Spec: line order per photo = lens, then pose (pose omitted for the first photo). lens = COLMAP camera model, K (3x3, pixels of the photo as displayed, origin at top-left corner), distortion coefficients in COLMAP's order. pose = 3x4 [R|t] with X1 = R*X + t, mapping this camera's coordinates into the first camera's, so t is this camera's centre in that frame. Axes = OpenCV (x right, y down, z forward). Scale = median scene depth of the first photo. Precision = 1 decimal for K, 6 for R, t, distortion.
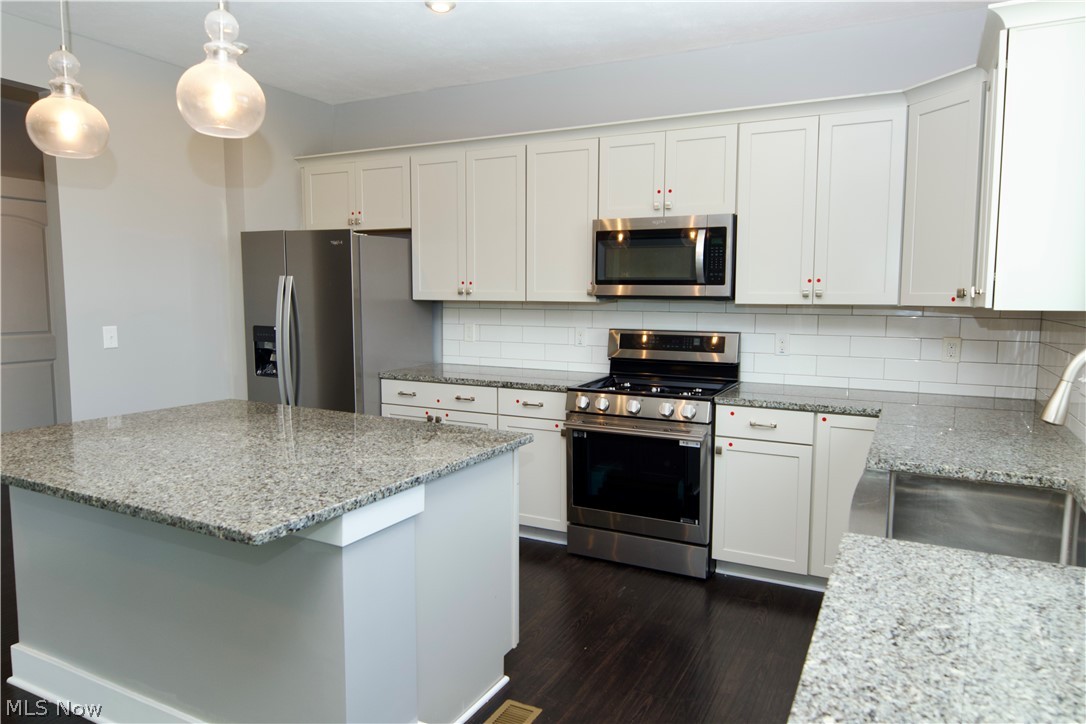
lens RADIAL K [[721.5, 0, 543.0], [0, 721.5, 362.0], [0, 0, 1]] dist [-0.004431, 0.000715]
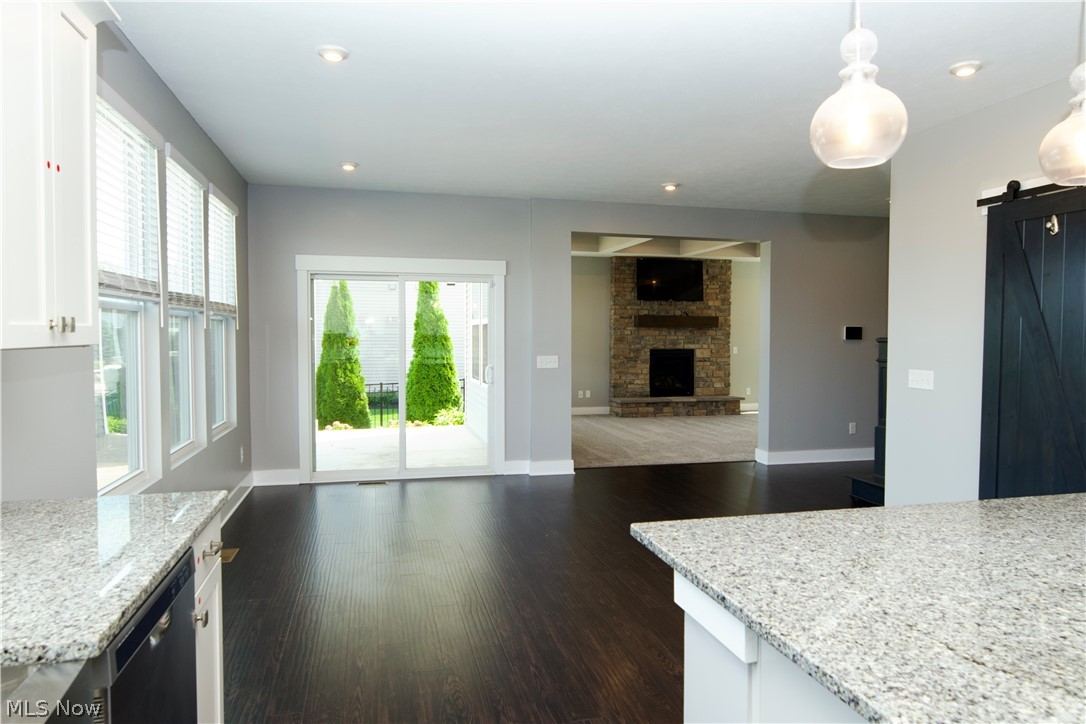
lens RADIAL K [[721.5, 0, 543.0], [0, 721.5, 362.0], [0, 0, 1]] dist [-0.004431, 0.000715]
pose [[-0.757681, 0.016126, -0.652426, 0.628794], [-0.070310, 0.991859, 0.106169, -0.194899], [0.648827, 0.126315, -0.750379, 2.103109]]
